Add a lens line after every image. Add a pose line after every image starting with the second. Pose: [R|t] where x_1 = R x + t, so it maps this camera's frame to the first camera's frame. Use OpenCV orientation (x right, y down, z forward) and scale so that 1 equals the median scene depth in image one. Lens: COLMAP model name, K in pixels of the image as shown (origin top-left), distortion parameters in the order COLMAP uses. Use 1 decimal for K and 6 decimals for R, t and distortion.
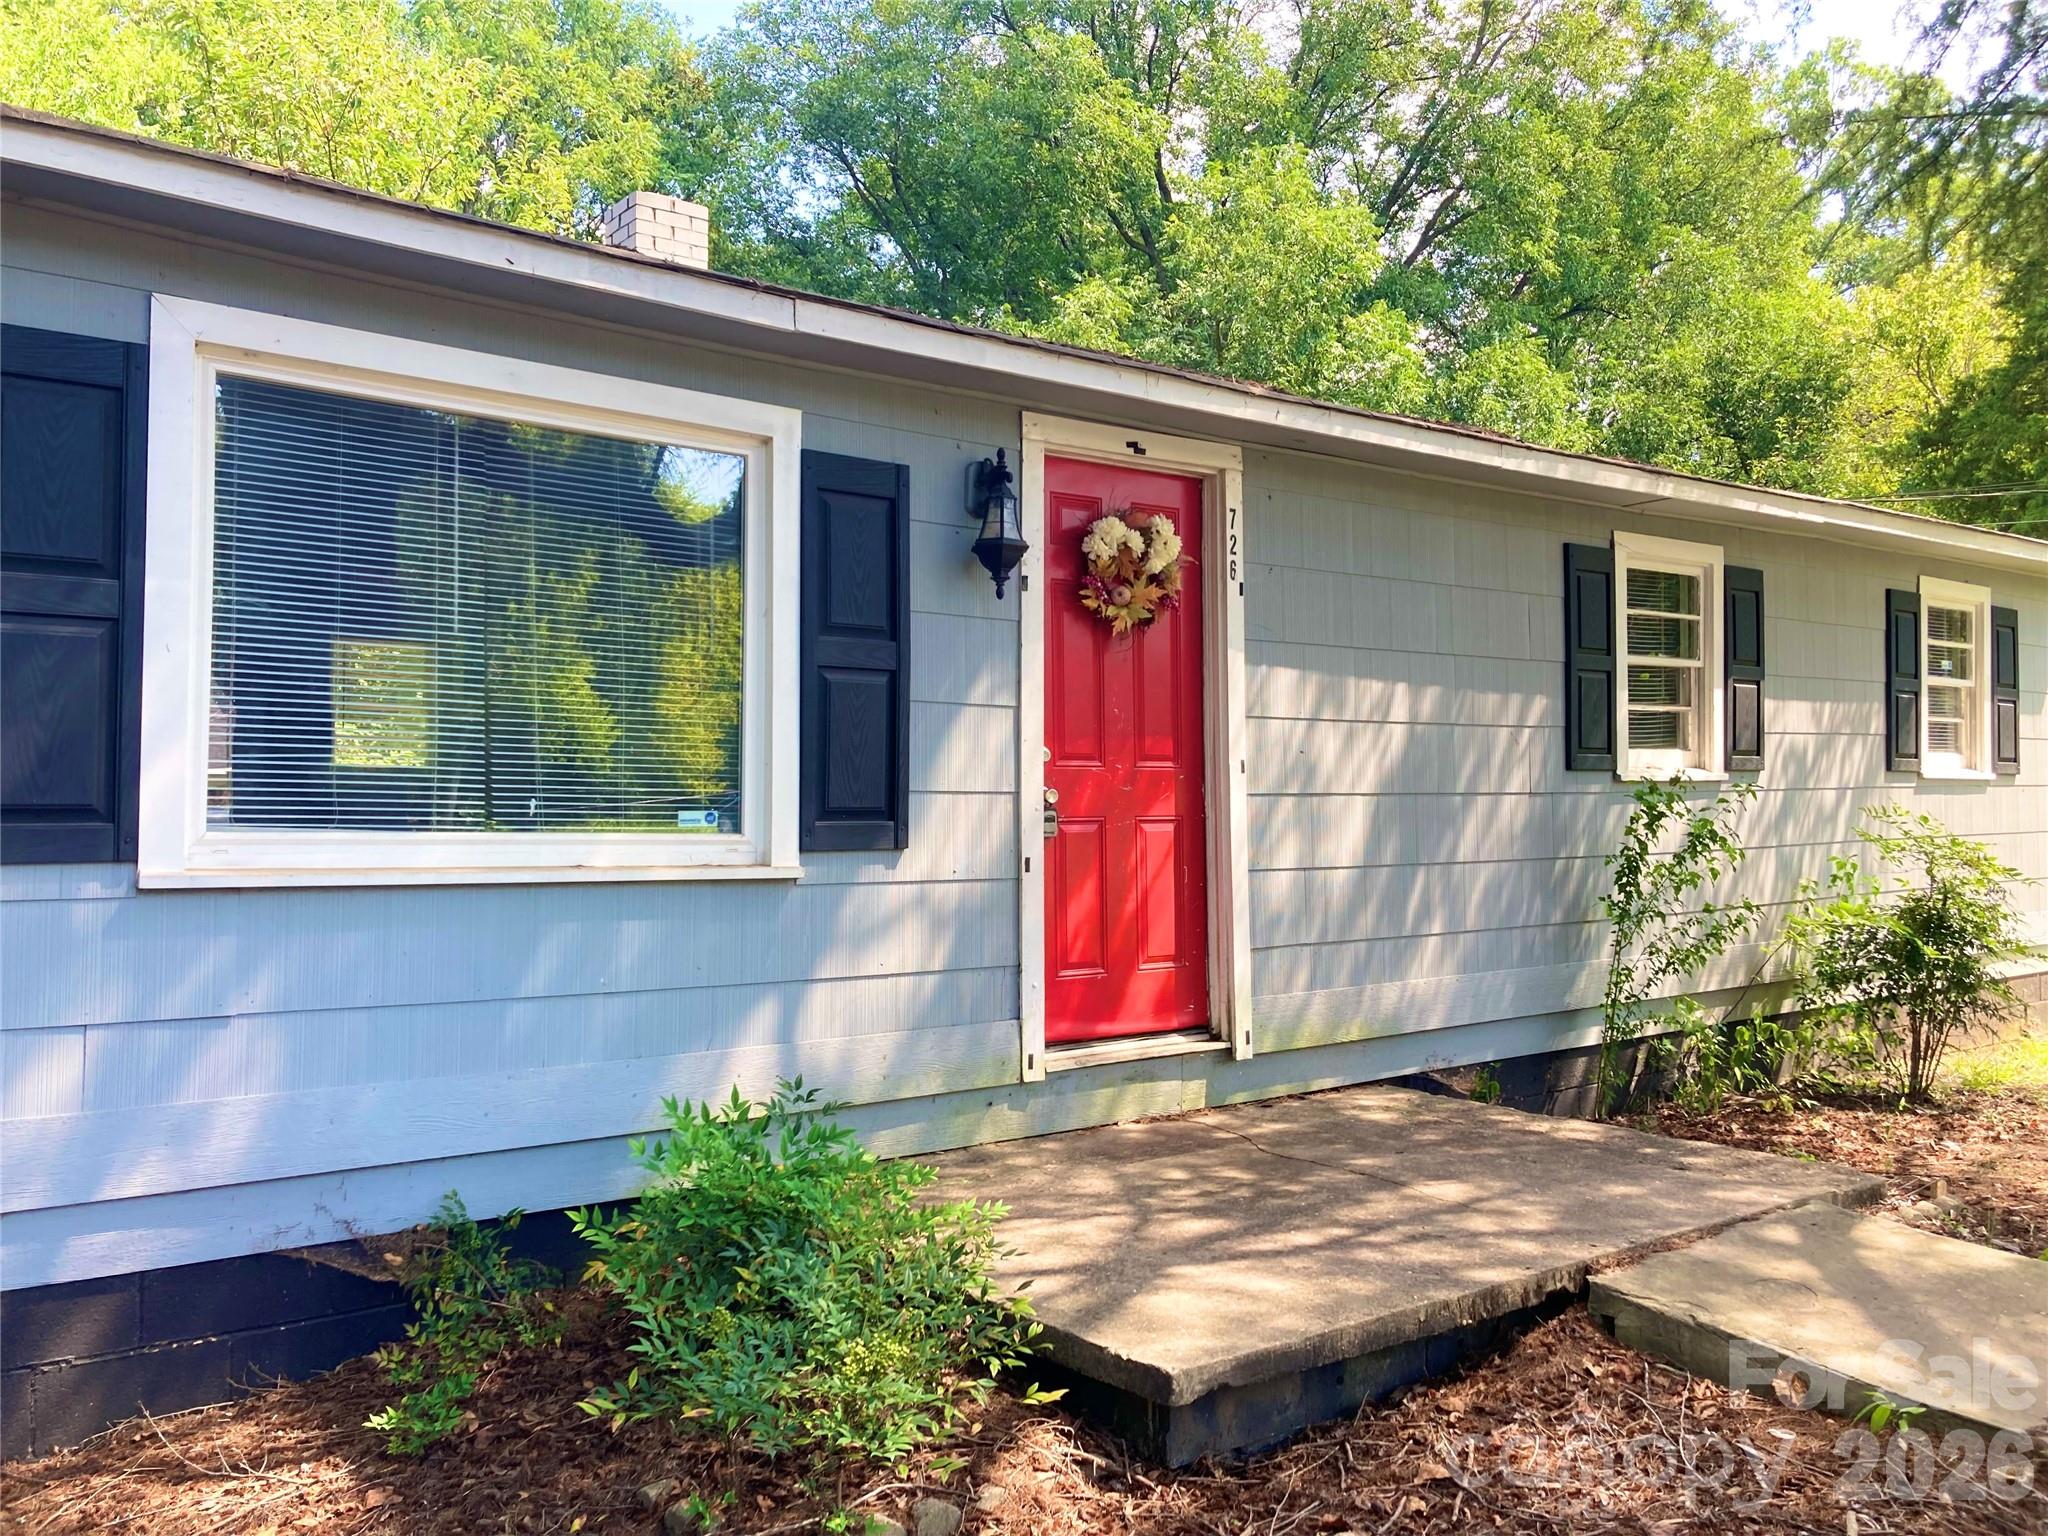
lens RADIAL K [[1653.6, 0, 1031.9], [0, 1653.6, 746.4], [0, 0, 1]] dist [0.036610, -0.005006]
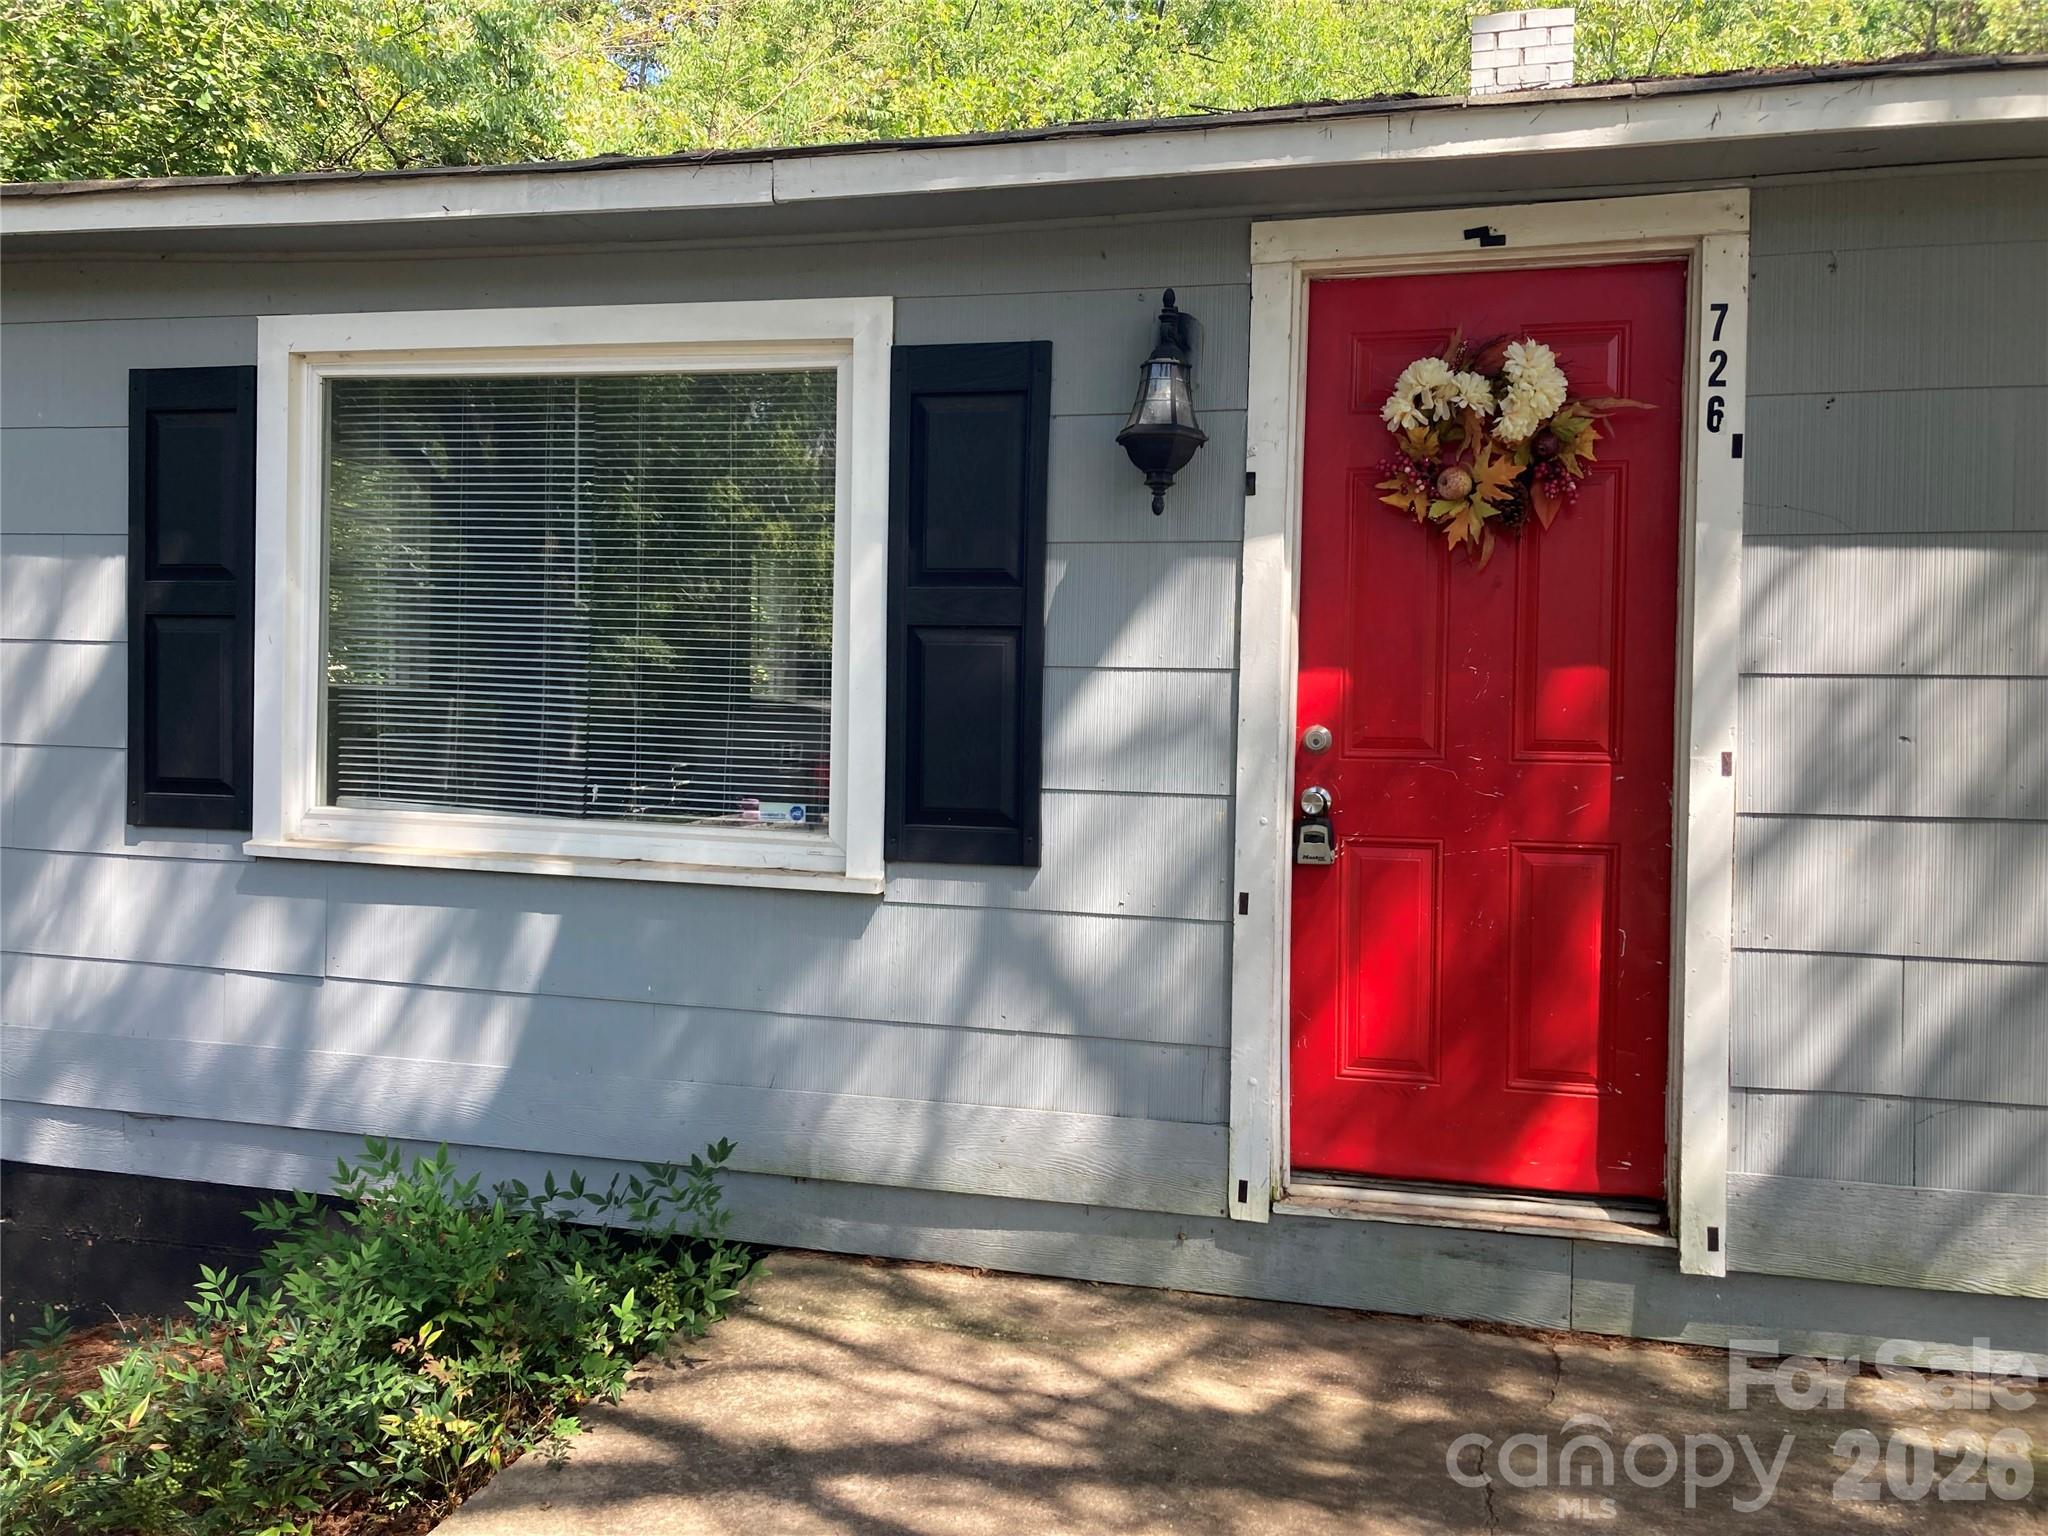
lens RADIAL K [[1641.0, 0, 1024.0], [0, 1641.0, 768.0], [0, 0, 1]] dist [0.035433, -0.003599]
pose [[0.616537, 0.030614, -0.786730, 0.444614], [0.006595, 0.999008, 0.044043, -0.012967], [0.787298, -0.032343, 0.615724, 0.488436]]
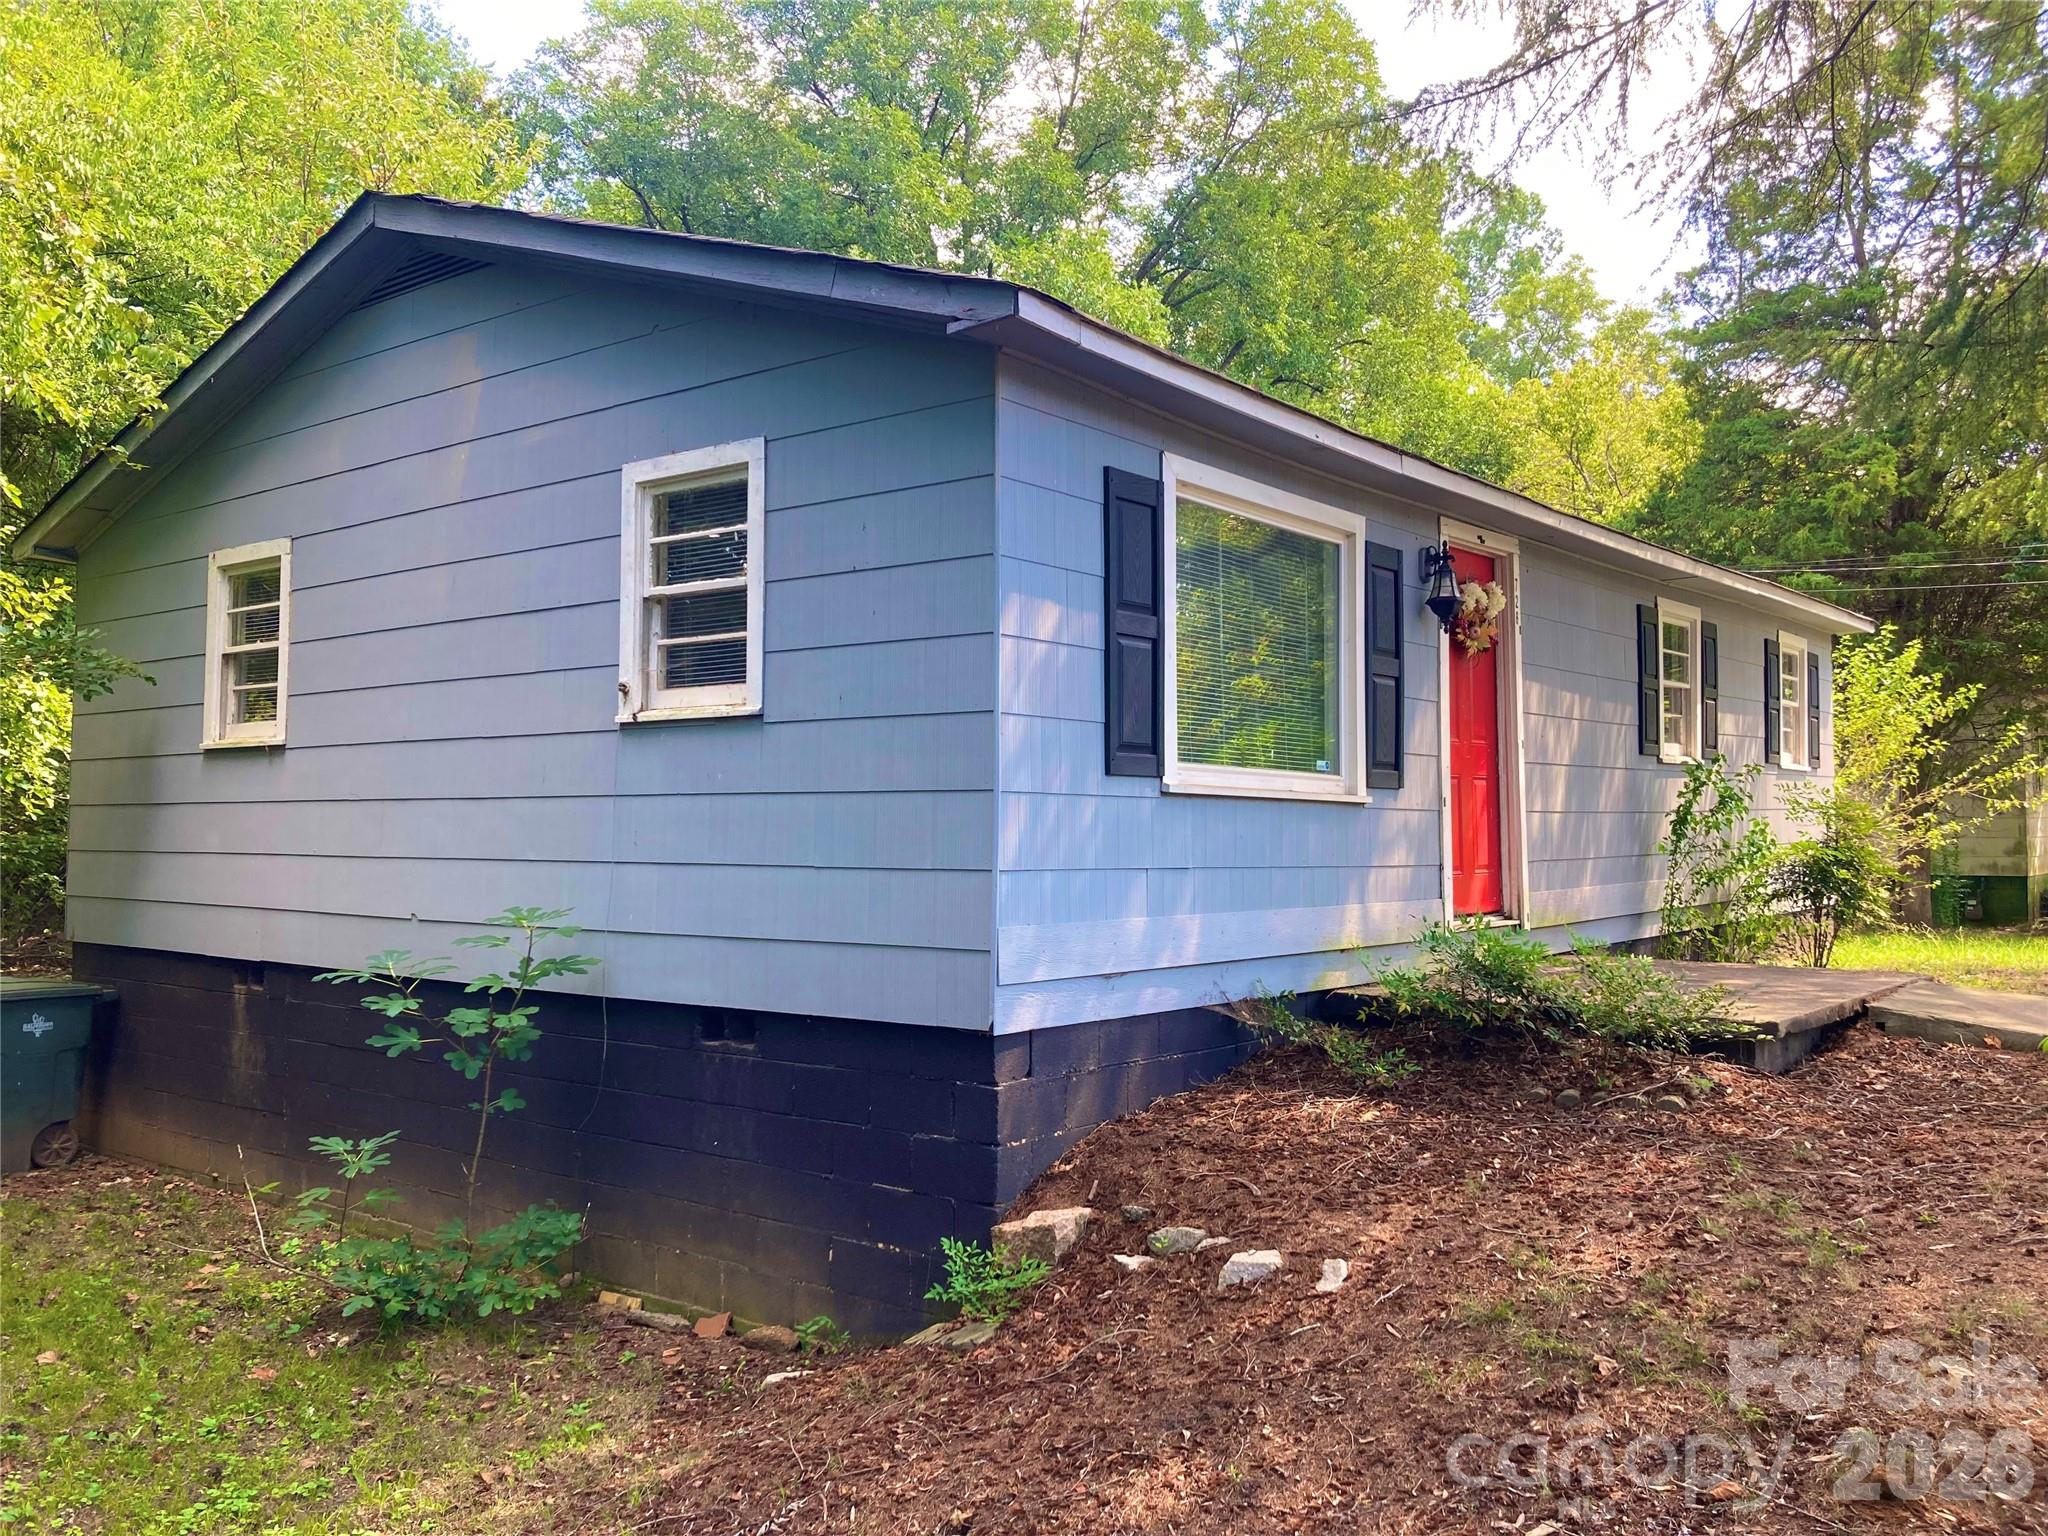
lens RADIAL K [[1641.0, 0, 1024.0], [0, 1641.0, 768.0], [0, 0, 1]] dist [0.035433, -0.003599]
pose [[0.975005, 0.007071, 0.222070, -0.710384], [-0.006755, 0.999975, -0.002185, 0.043157], [-0.222080, 0.000630, 0.975028, -0.431083]]
